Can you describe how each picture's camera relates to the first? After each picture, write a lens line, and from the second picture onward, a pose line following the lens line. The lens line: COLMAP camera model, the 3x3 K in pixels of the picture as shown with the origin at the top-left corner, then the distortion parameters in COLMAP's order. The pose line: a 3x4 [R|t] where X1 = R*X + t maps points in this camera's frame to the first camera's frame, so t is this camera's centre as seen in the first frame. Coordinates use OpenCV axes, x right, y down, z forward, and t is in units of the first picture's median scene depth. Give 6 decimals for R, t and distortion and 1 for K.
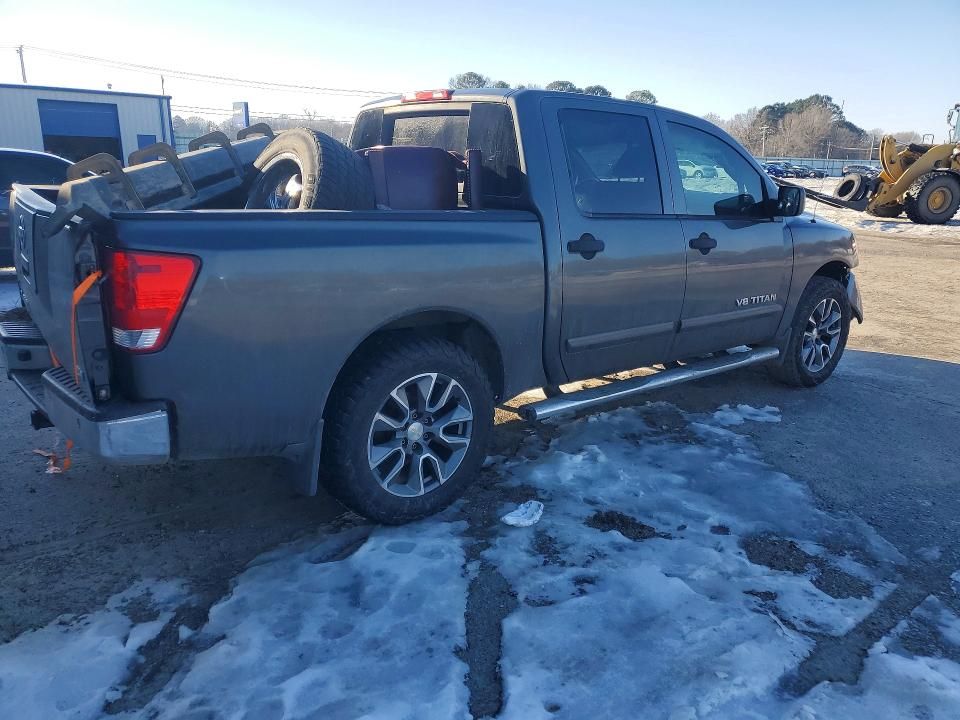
lens RADIAL K [[721.1, 0, 482.4], [0, 721.1, 357.4], [0, 0, 1]] dist [0.068587, -0.060107]
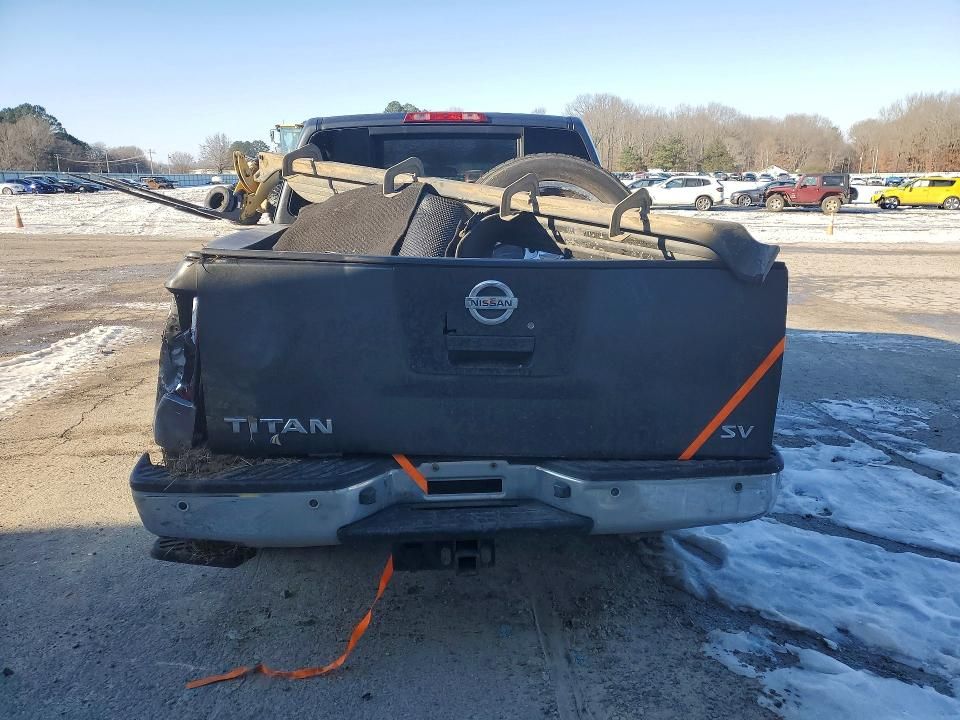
lens RADIAL K [[721.1, 0, 482.4], [0, 721.1, 357.4], [0, 0, 1]] dist [0.068587, -0.060107]
pose [[0.620733, -0.213818, 0.754303, -1.278453], [0.226249, 0.970015, 0.088779, -0.197252], [-0.750668, 0.115553, 0.650496, 0.589048]]
